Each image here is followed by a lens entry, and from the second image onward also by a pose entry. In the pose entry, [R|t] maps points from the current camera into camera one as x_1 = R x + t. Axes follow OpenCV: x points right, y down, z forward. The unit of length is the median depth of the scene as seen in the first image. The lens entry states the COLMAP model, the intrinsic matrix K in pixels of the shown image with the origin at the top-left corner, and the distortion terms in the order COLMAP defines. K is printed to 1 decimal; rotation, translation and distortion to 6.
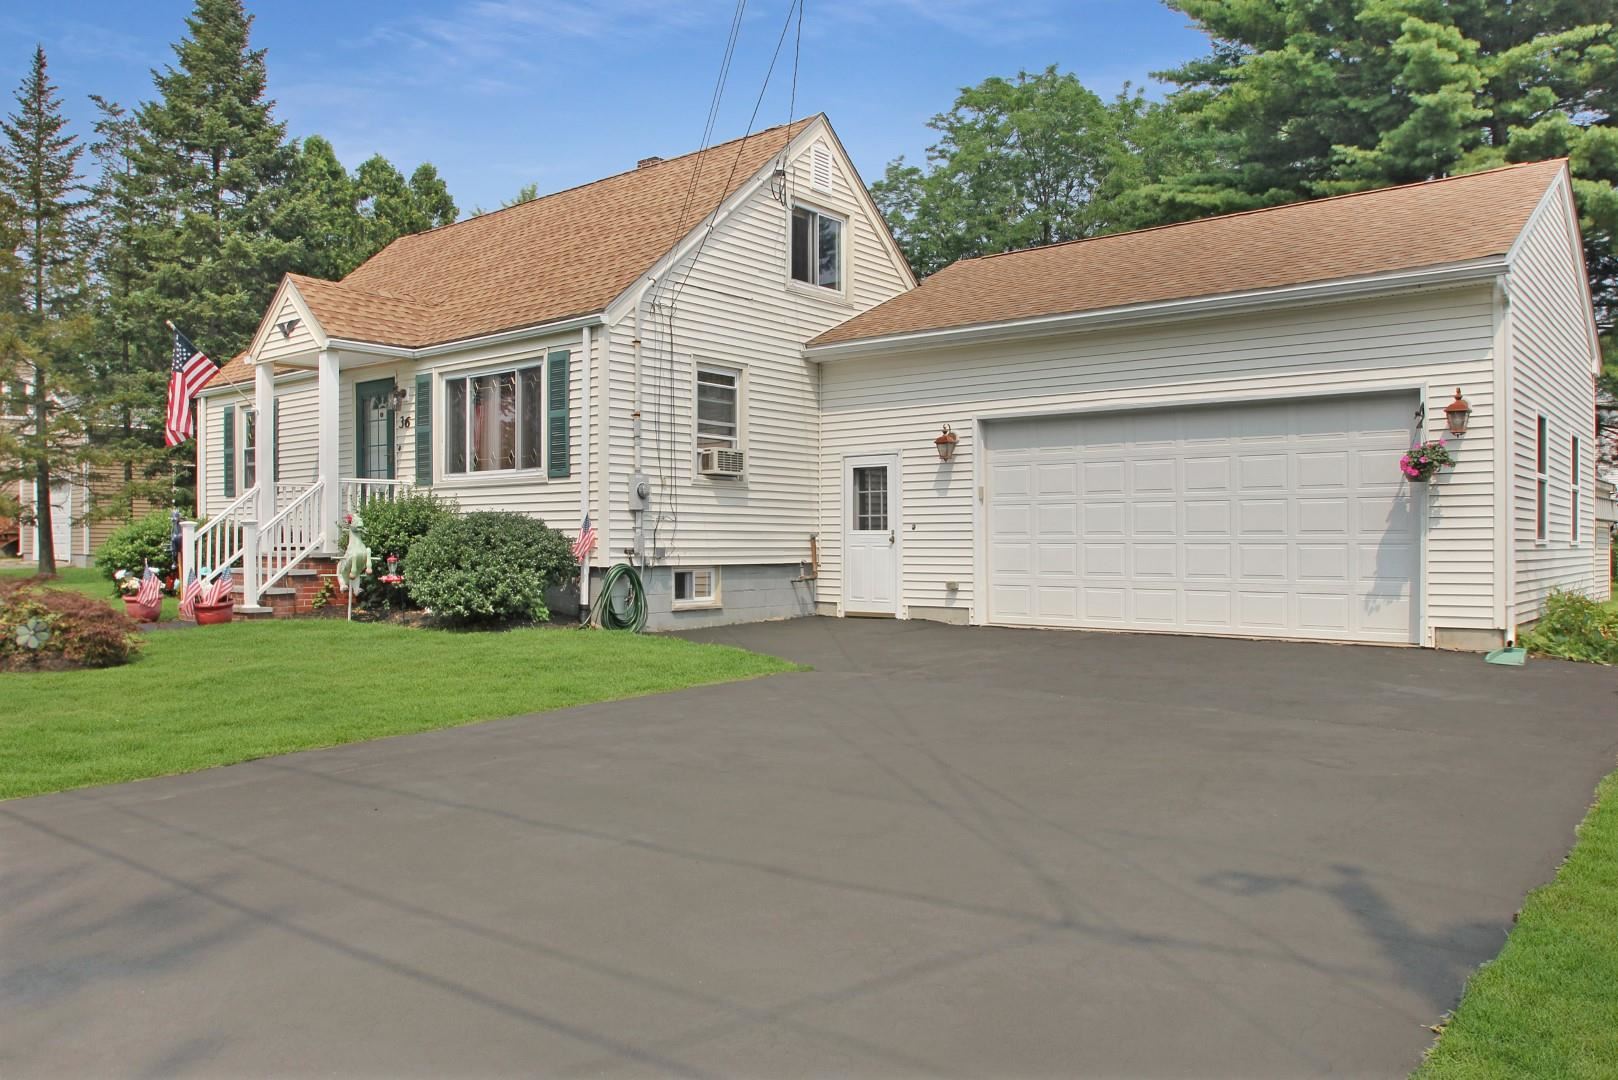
lens RADIAL K [[1136.9, 0, 804.3], [0, 1136.9, 532.1], [0, 0, 1]] dist [-0.011577, 0.003459]
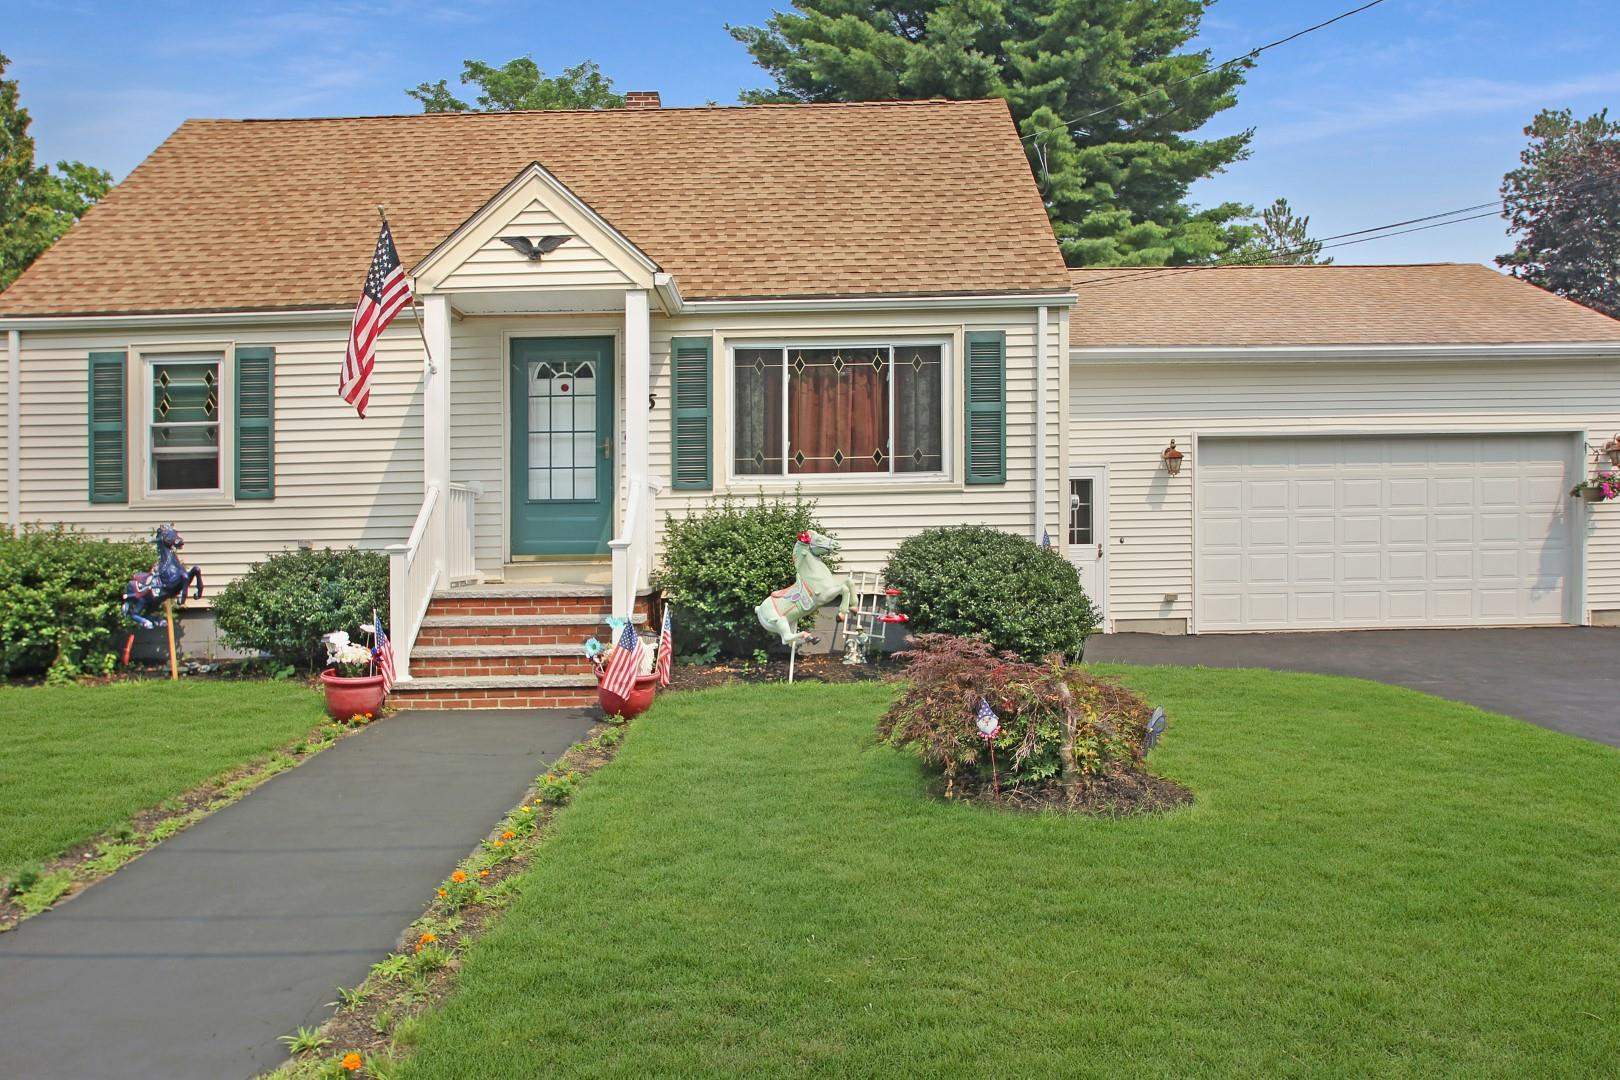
lens RADIAL K [[1138.3, 0, 804.4], [0, 1138.3, 523.3], [0, 0, 1]] dist [-0.011577, 0.003459]
pose [[0.781438, -0.001578, 0.623981, -0.826422], [0.014189, 0.999783, -0.015241, -0.009218], [-0.623822, 0.020764, 0.781291, 0.438220]]
